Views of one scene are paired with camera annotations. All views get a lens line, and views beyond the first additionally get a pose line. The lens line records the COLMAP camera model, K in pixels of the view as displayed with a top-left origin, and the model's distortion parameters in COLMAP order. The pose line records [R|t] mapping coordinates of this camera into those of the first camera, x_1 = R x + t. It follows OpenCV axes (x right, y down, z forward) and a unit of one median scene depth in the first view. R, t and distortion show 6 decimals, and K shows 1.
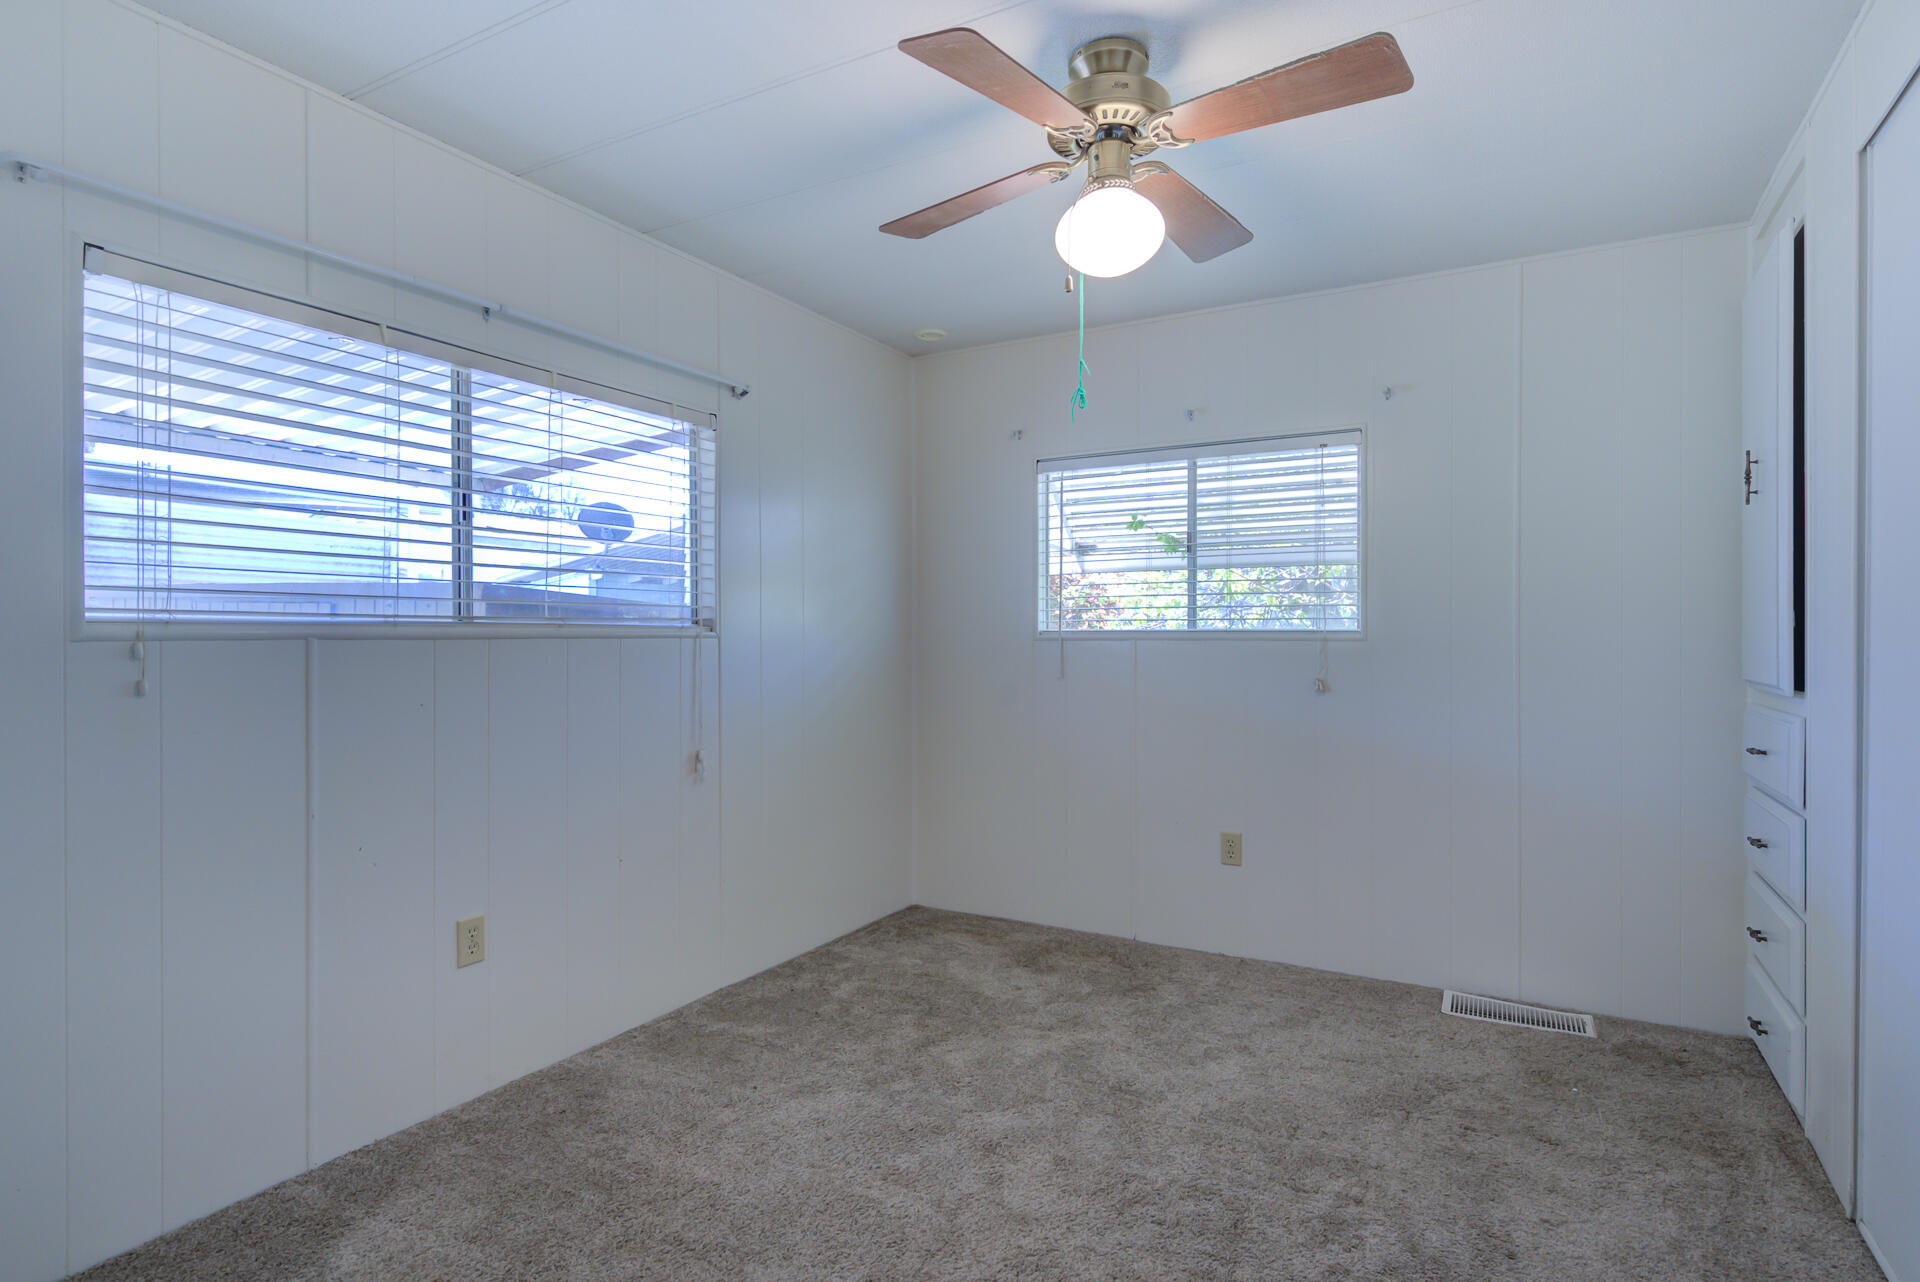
lens RADIAL K [[992.5, 0, 949.2], [0, 992.5, 640.0], [0, 0, 1]] dist [0.006598, -0.000380]
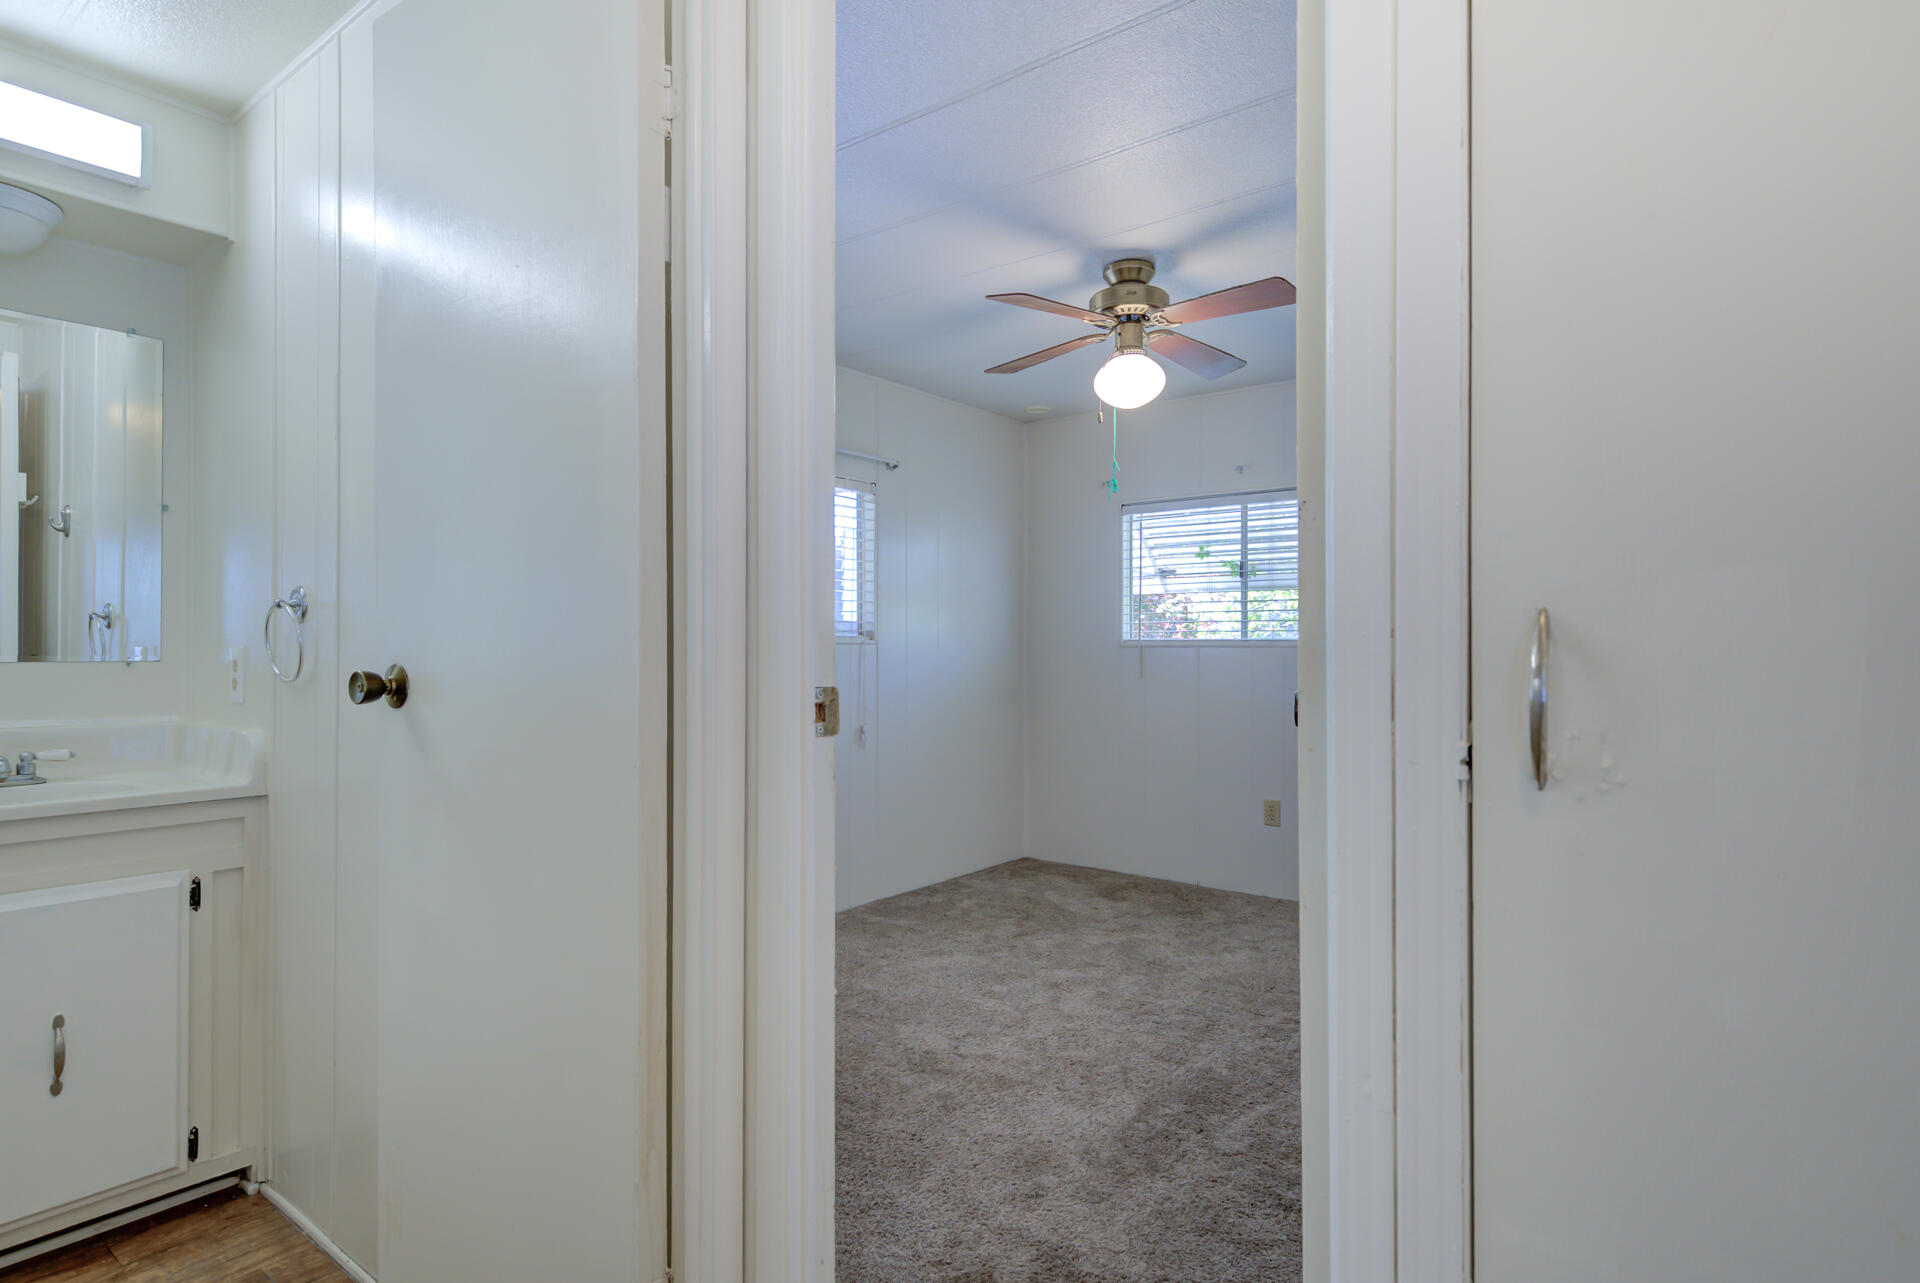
lens RADIAL K [[992.5, 0, 947.1], [0, 992.5, 621.7], [0, 0, 1]] dist [0.006598, -0.000380]
pose [[0.988983, -0.001580, -0.148023, 0.072752], [-0.002301, 0.999658, -0.026048, 0.001823], [0.148013, 0.026102, 0.988641, -0.369496]]
